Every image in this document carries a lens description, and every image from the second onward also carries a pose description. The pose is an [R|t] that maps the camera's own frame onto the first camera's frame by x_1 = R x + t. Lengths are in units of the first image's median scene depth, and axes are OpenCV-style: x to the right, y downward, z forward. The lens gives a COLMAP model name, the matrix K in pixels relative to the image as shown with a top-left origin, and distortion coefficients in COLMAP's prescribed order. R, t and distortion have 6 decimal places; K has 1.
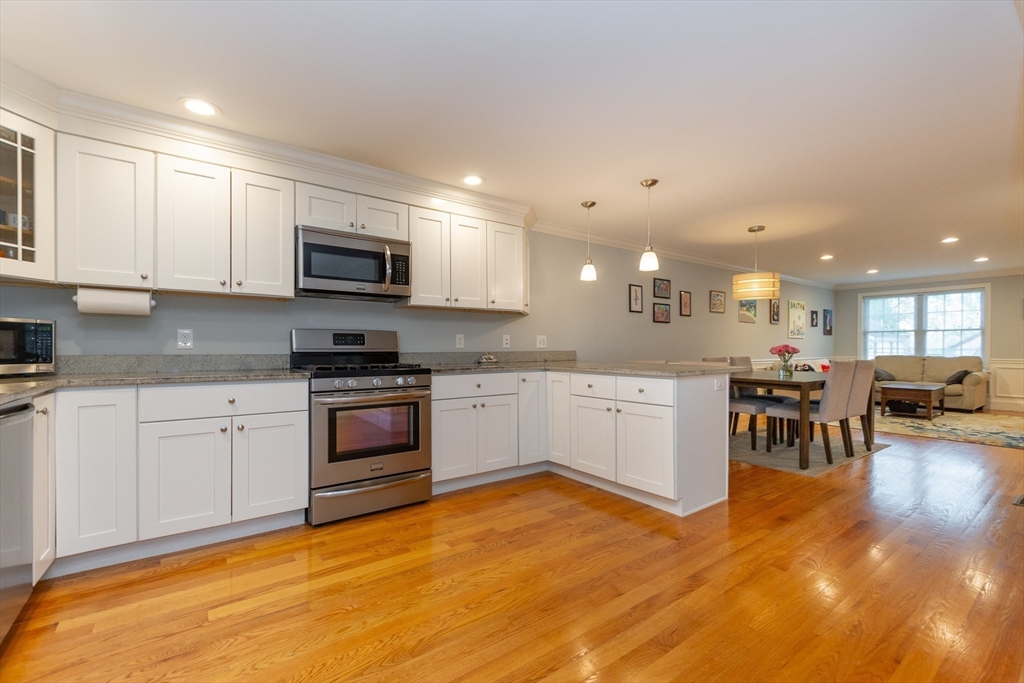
lens RADIAL K [[444.5, 0, 511.4], [0, 444.5, 349.5], [0, 0, 1]] dist [0.002763, -0.001764]
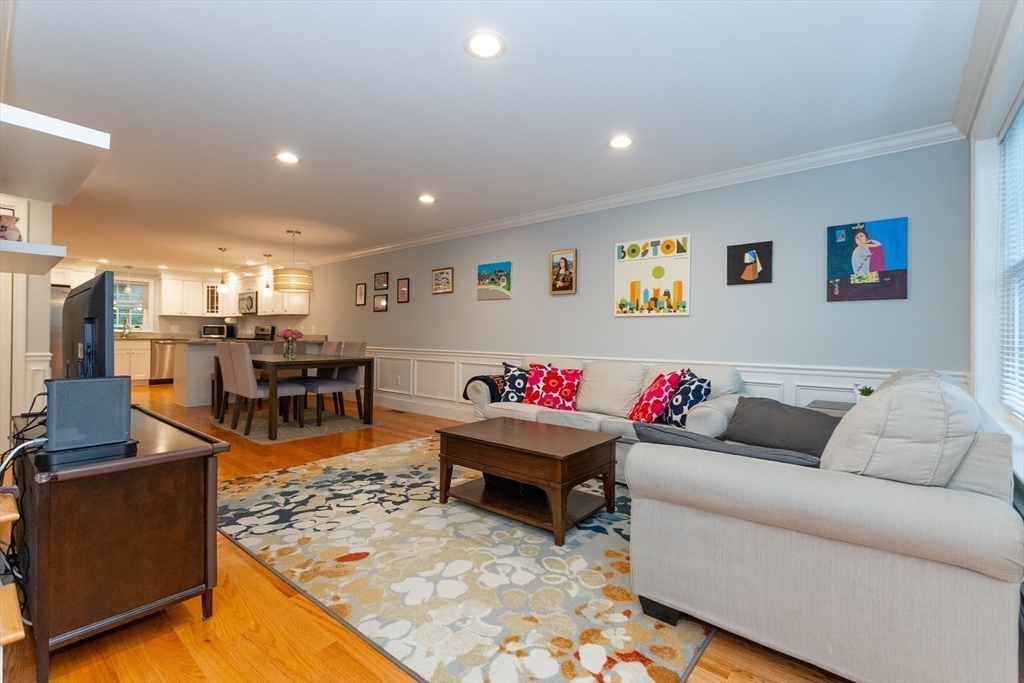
lens RADIAL K [[444.5, 0, 518.3], [0, 444.5, 333.4], [0, 0, 1]] dist [0.002763, -0.001764]
pose [[0.246486, -0.002655, -0.969143, 1.202796], [-0.016359, 0.999842, -0.006900, -0.002003], [0.969008, 0.017555, 0.246404, 0.838698]]
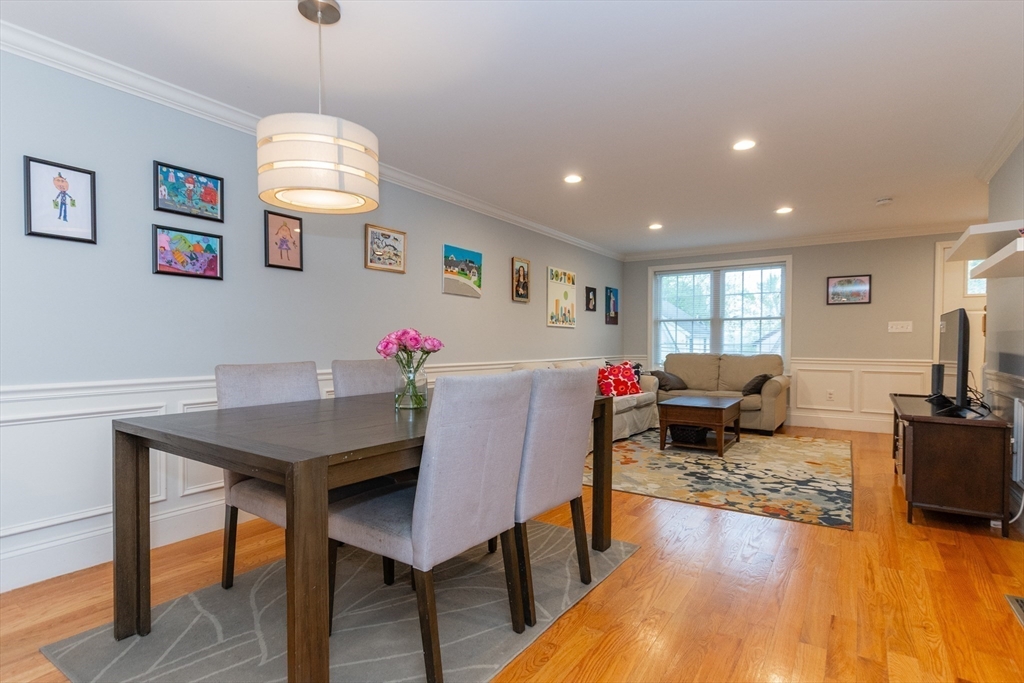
lens RADIAL K [[522.2, 0, 516.0], [0, 522.2, 352.2], [0, 0, 1]] dist [0.003459, 0.000355]
pose [[0.939061, -0.003675, 0.343732, 0.358515], [-0.000323, 0.999933, 0.011573, 0.002393], [-0.343751, -0.010979, 0.938997, 0.350401]]
